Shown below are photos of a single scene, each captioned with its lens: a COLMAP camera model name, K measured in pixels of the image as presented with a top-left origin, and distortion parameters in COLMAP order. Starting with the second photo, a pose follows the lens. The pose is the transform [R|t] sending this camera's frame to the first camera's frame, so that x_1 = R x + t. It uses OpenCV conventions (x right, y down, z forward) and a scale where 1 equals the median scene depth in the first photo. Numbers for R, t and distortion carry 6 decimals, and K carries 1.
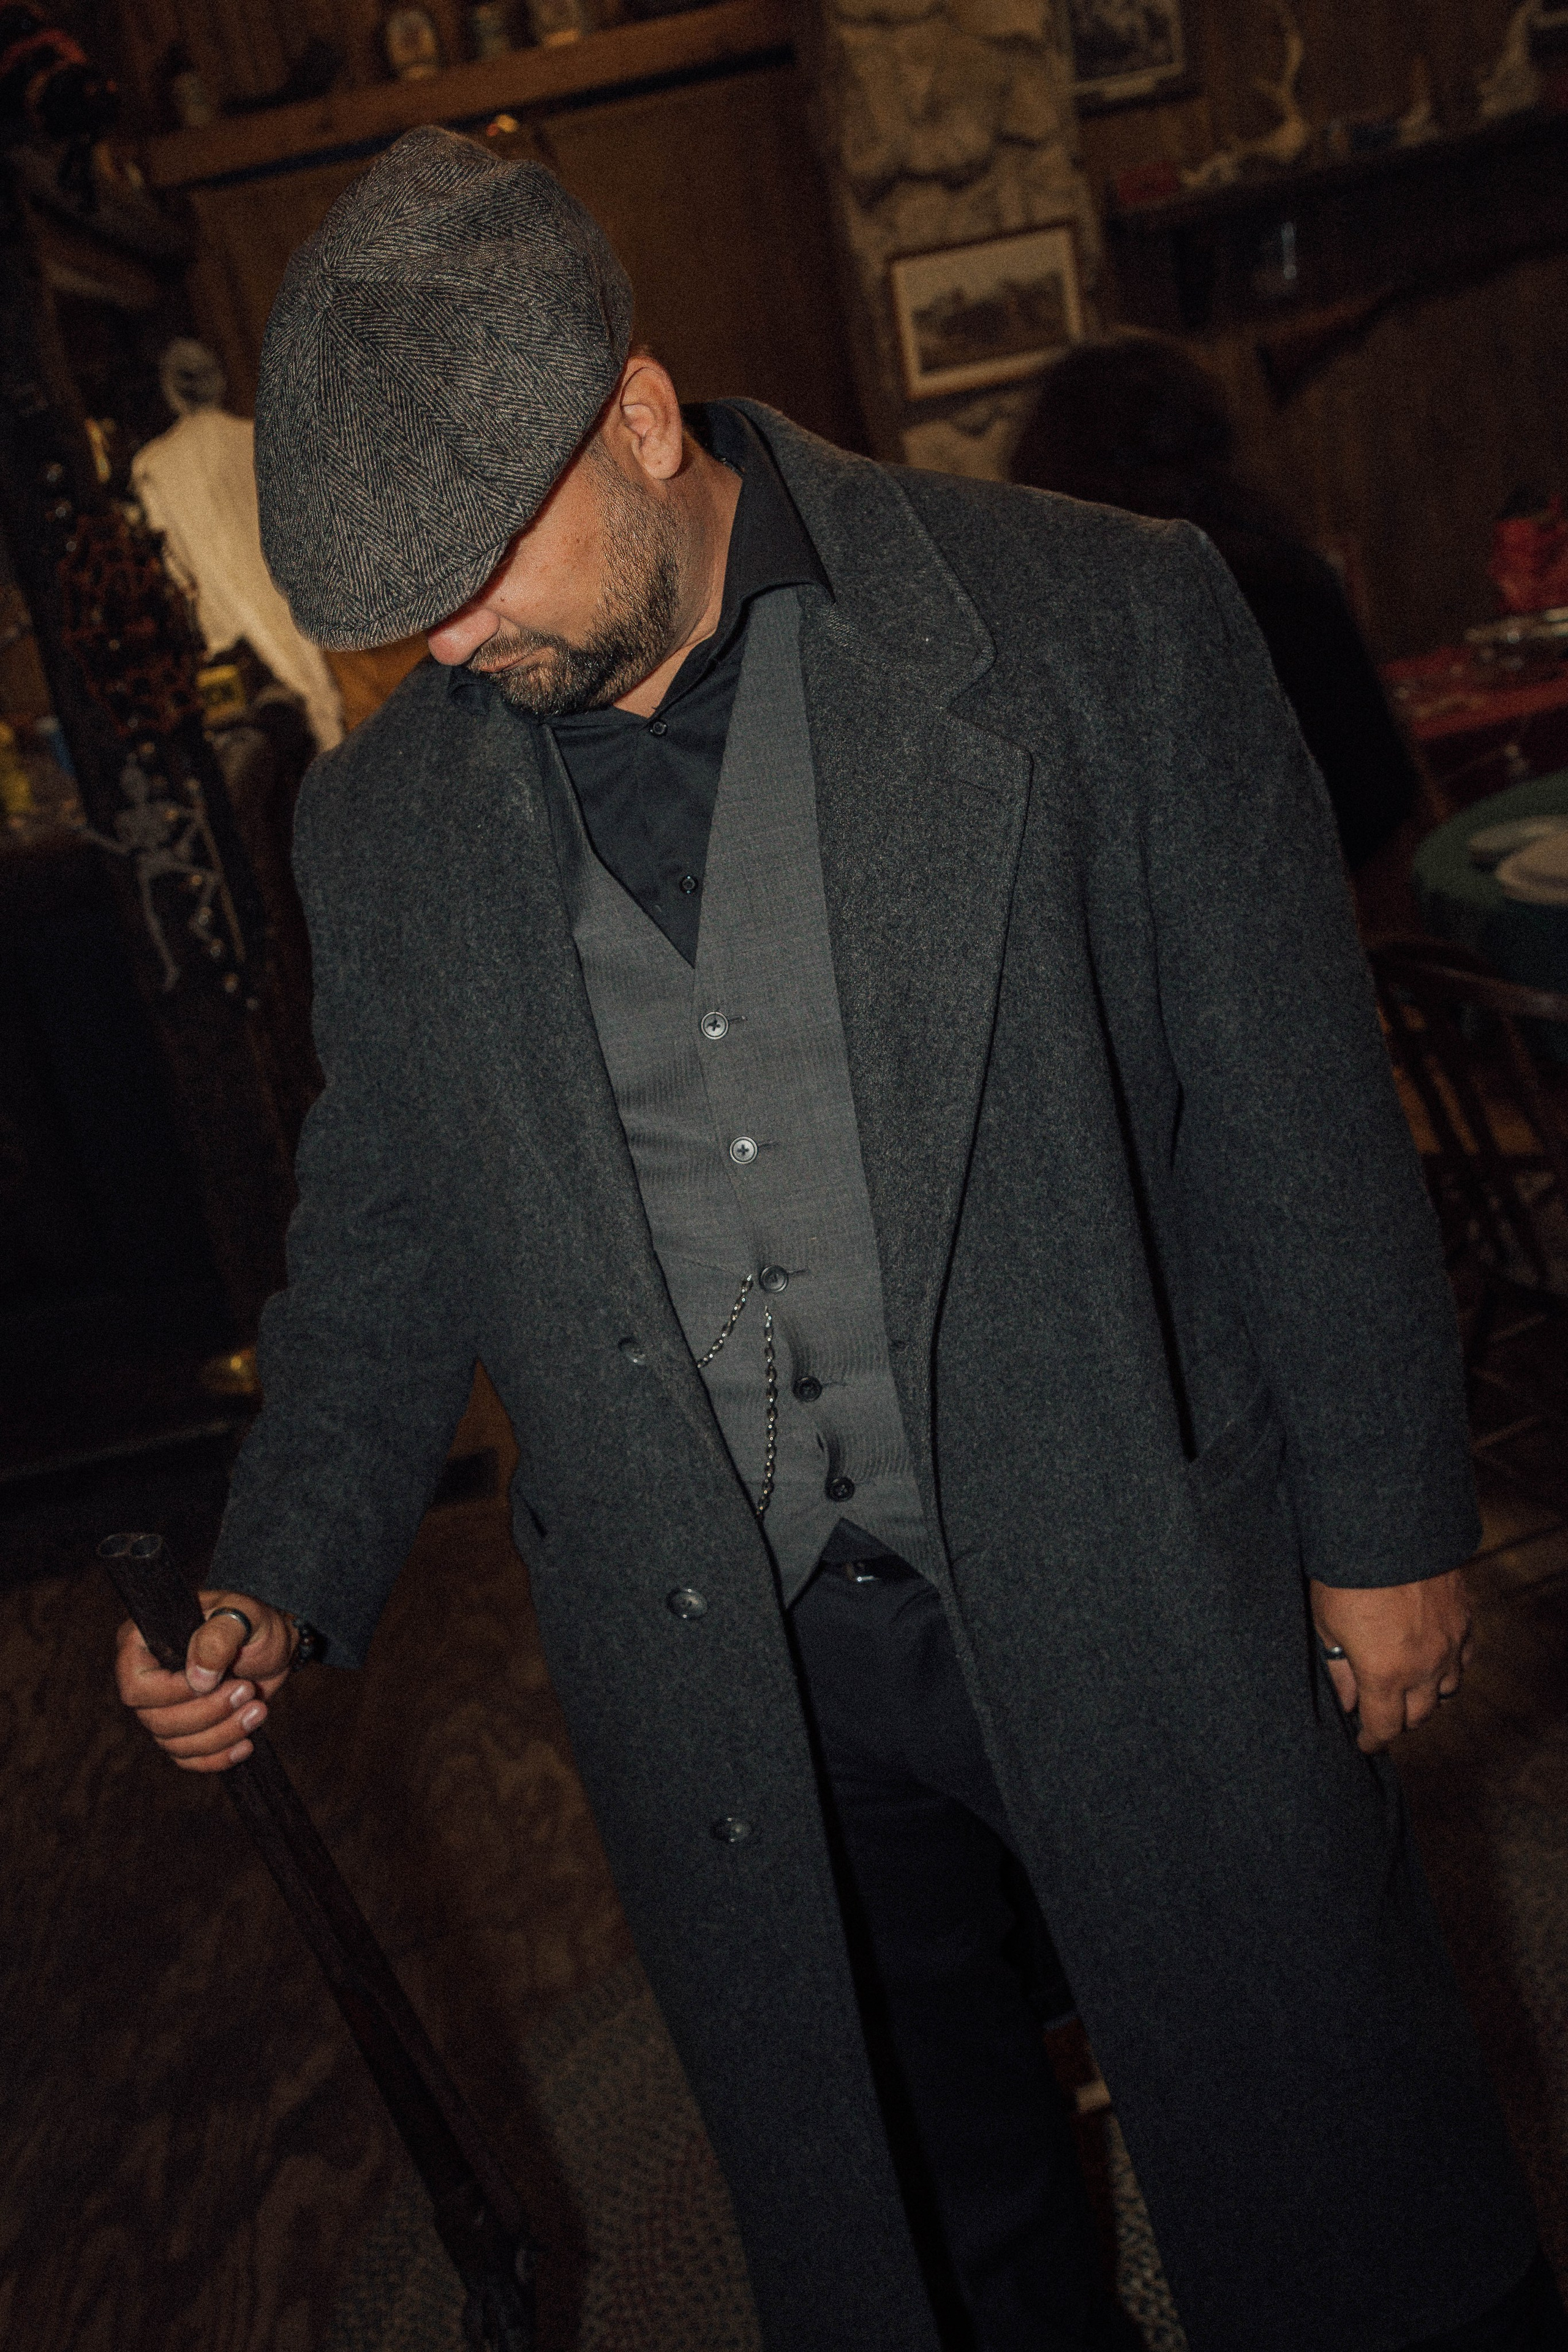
lens RADIAL K [[2540.1, 0, 692.1], [0, 2540.1, 1284.0], [0, 0, 1]] dist [-0.005375, -0.015741]
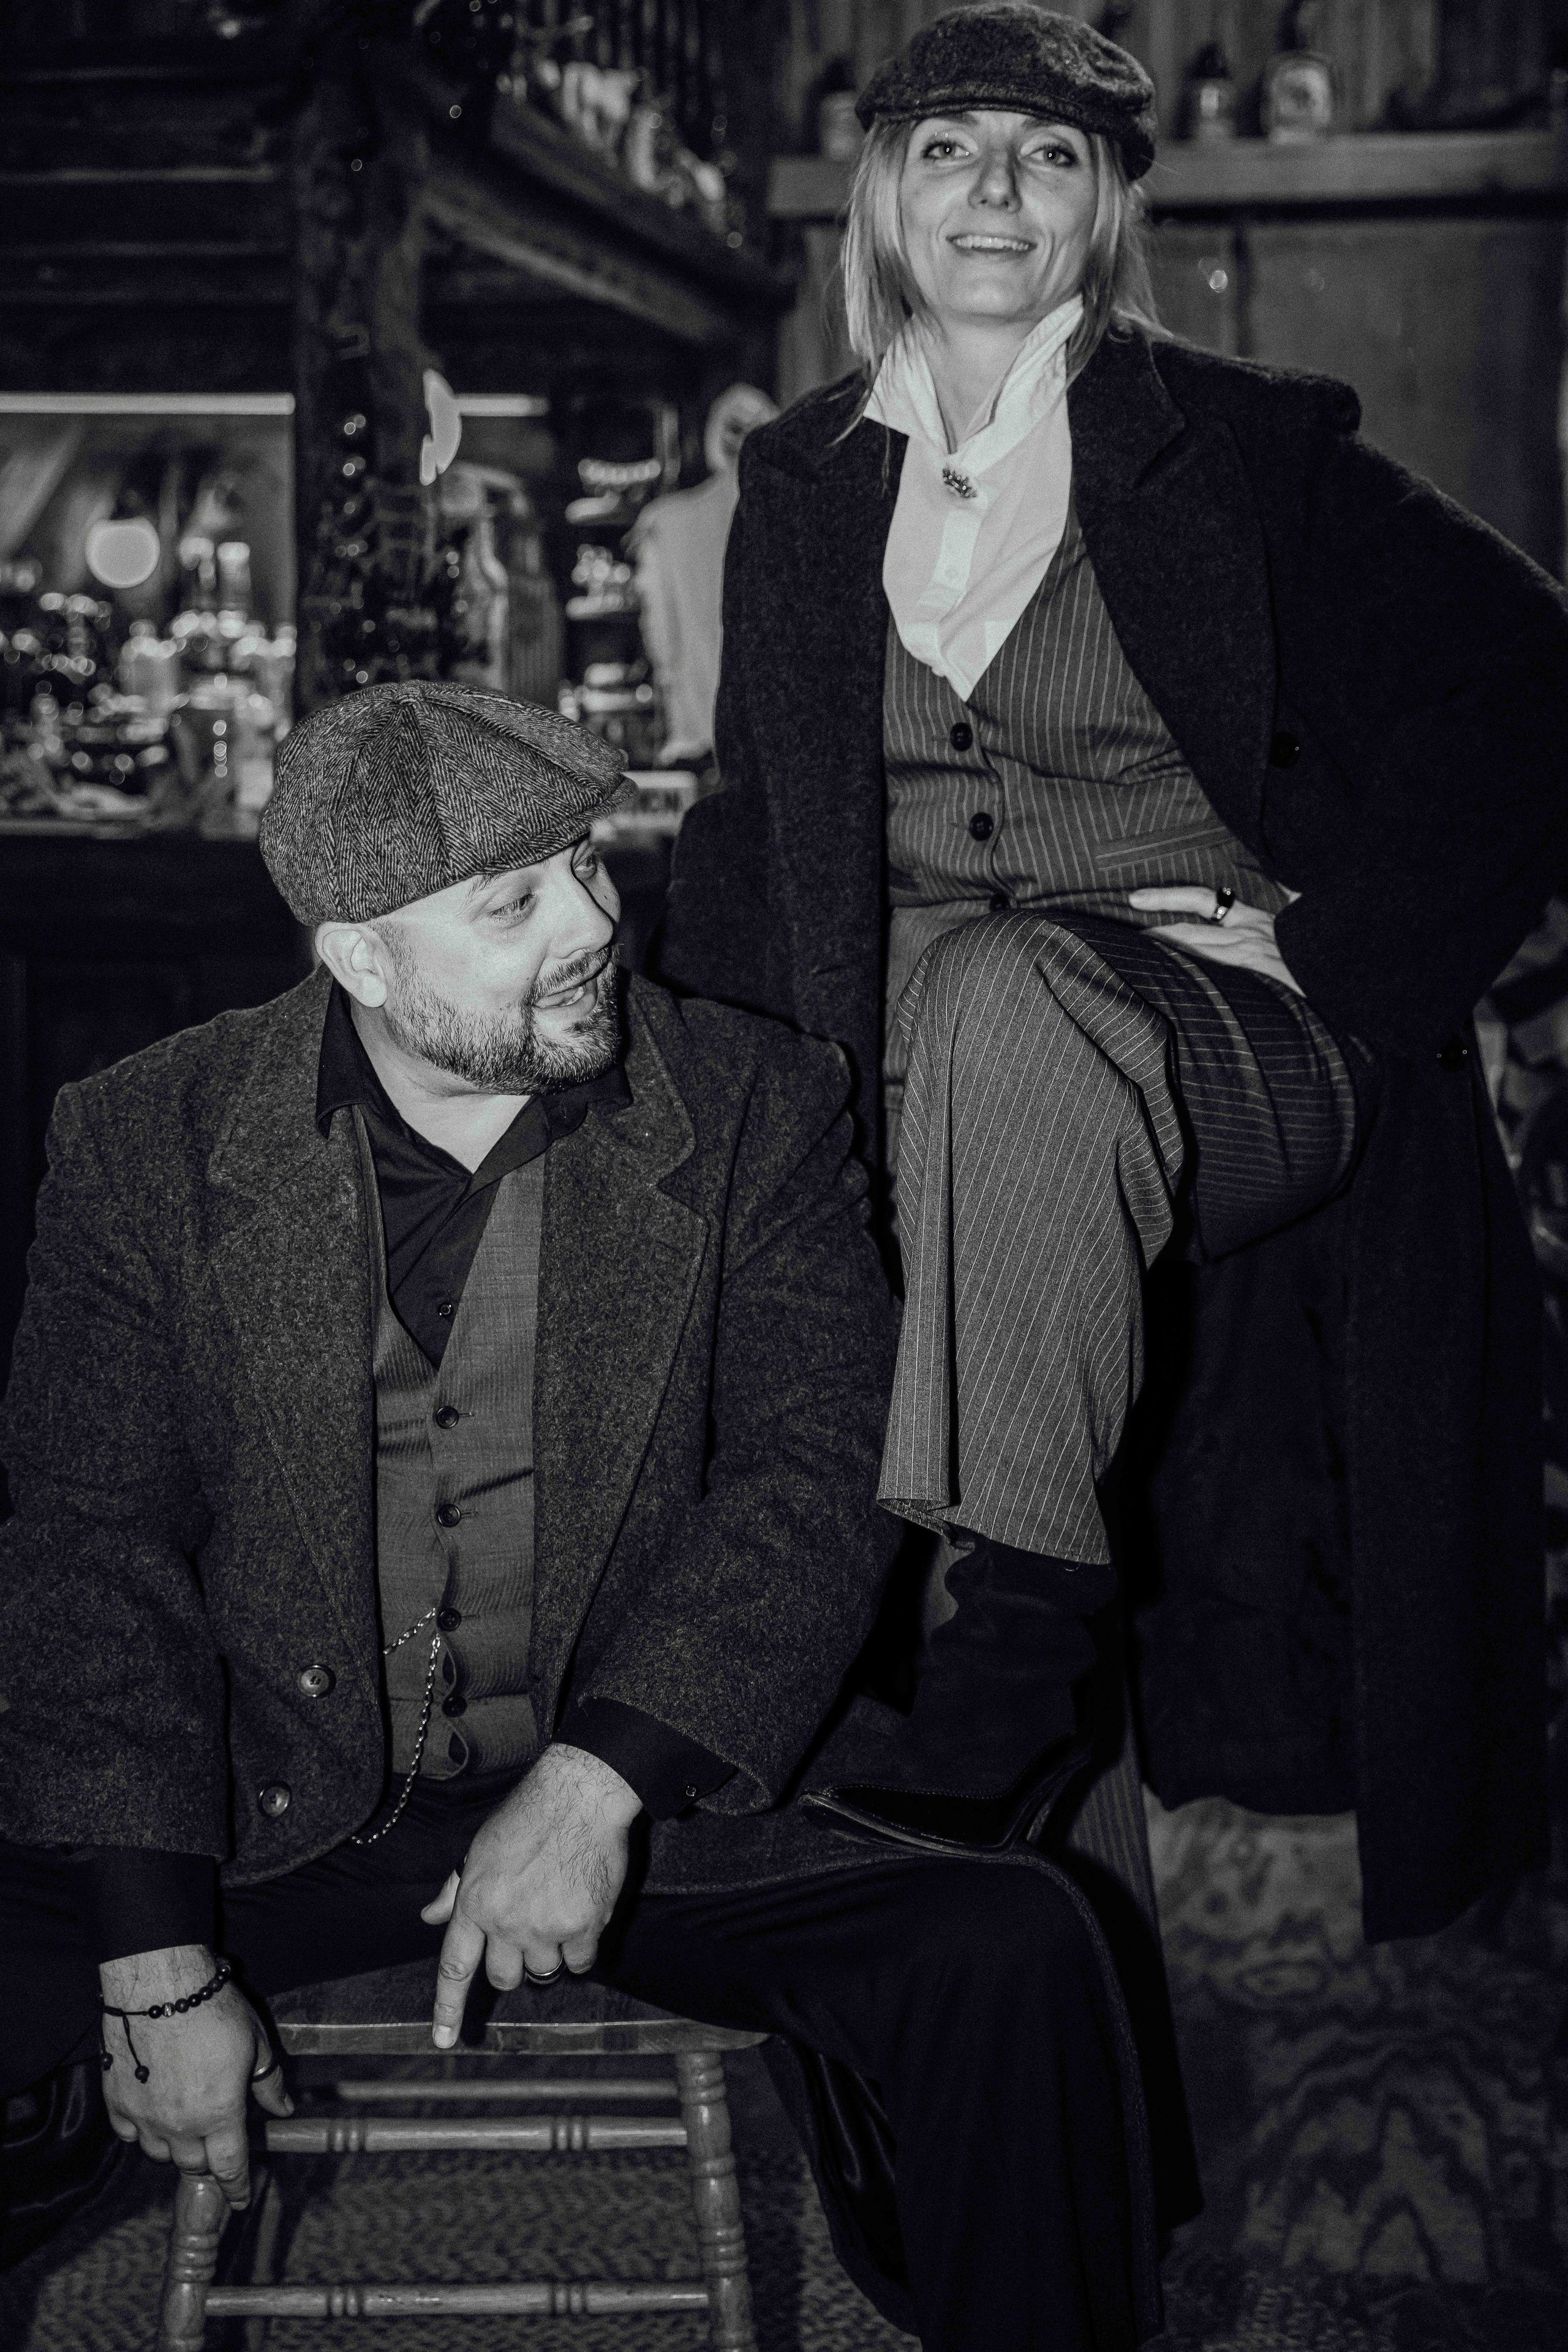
lens RADIAL K [[3743.9, 0, 785.8], [0, 3743.9, 1142.1], [0, 0, 1]] dist [0.027536, 0.072664]
pose [[0.933770, 0.242790, -0.262919, 0.277911], [-0.292315, 0.941279, -0.168956, 0.084111], [0.206459, 0.234621, 0.949909, -0.131083]]
